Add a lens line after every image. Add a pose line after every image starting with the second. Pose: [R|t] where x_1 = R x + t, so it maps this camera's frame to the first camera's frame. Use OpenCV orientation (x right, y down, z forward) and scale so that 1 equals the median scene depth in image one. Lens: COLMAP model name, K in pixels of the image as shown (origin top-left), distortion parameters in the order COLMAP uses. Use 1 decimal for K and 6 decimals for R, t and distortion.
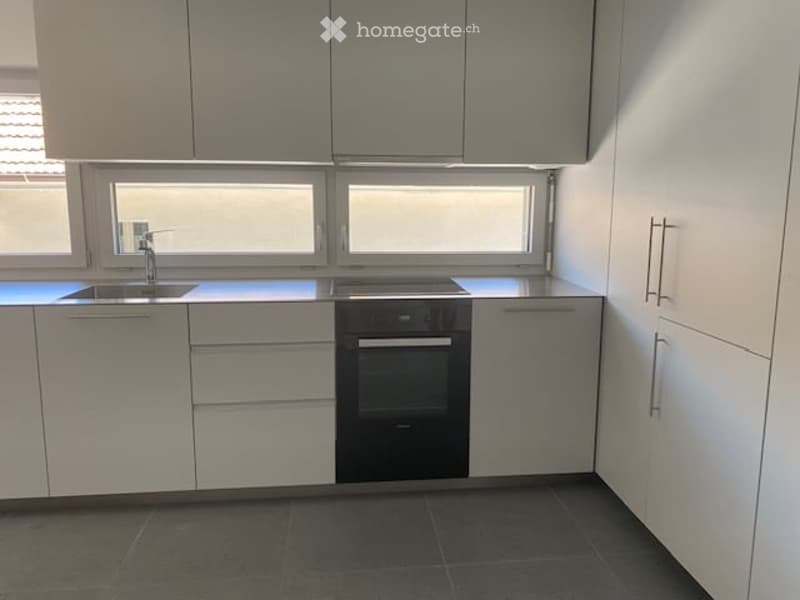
lens RADIAL K [[552.5, 0, 399.6], [0, 552.5, 287.0], [0, 0, 1]] dist [0.022145, -0.017671]
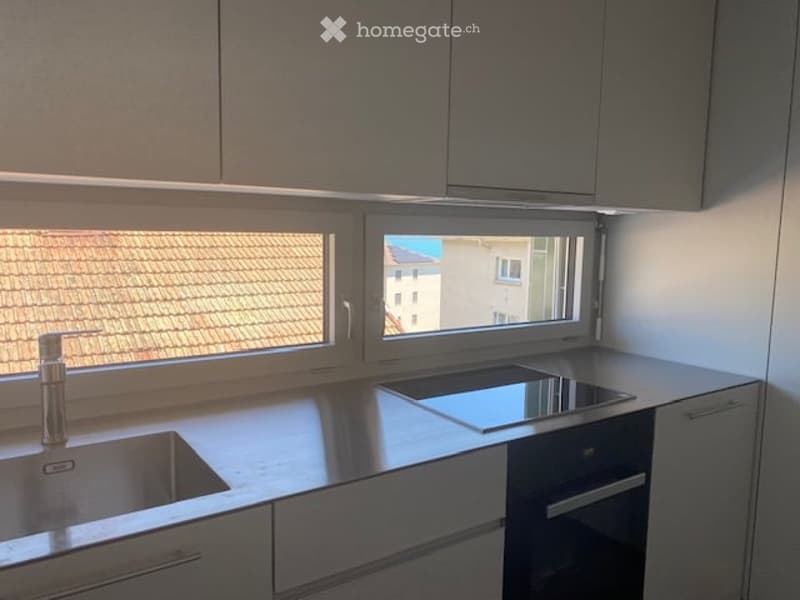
lens RADIAL K [[607.7, 0, 395.5], [0, 607.7, 304.7], [0, 0, 1]] dist [0.007593, -0.014140]
pose [[0.884560, -0.046855, 0.464067, -0.429086], [0.068667, 0.997182, -0.030205, -0.087940], [-0.461344, 0.058584, 0.885285, 0.410820]]
